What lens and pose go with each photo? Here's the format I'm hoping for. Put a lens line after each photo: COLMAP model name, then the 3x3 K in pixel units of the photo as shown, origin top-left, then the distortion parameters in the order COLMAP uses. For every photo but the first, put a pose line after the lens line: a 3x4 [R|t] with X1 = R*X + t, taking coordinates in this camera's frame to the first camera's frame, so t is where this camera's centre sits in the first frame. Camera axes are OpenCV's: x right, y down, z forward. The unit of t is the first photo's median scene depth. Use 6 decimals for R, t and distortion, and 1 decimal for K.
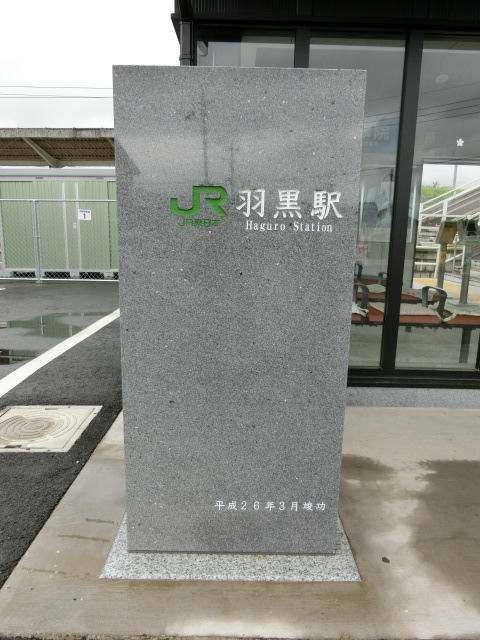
lens RADIAL K [[464.5, 0, 239.5], [0, 464.5, 318.5], [0, 0, 1]] dist [-0.013966, -0.001572]
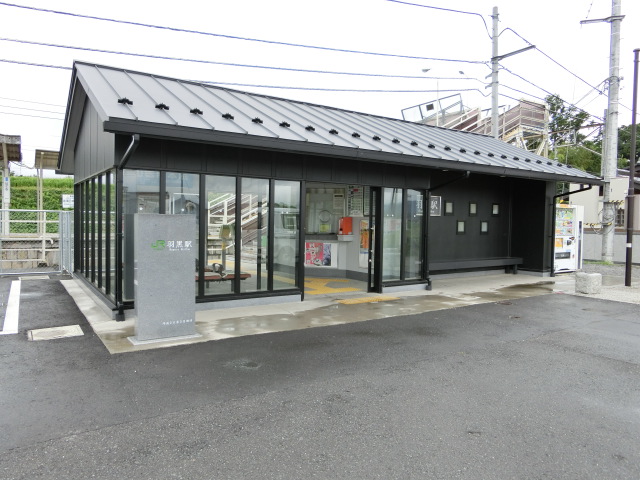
lens RADIAL K [[464.5, 0, 319.2], [0, 464.5, 237.7], [0, 0, 1]] dist [-0.013966, -0.001572]
pose [[0.826630, -0.029415, 0.561977, -0.430749], [0.105784, 0.988953, -0.103837, 0.094988], [-0.552715, 0.145283, 0.820609, -1.128342]]
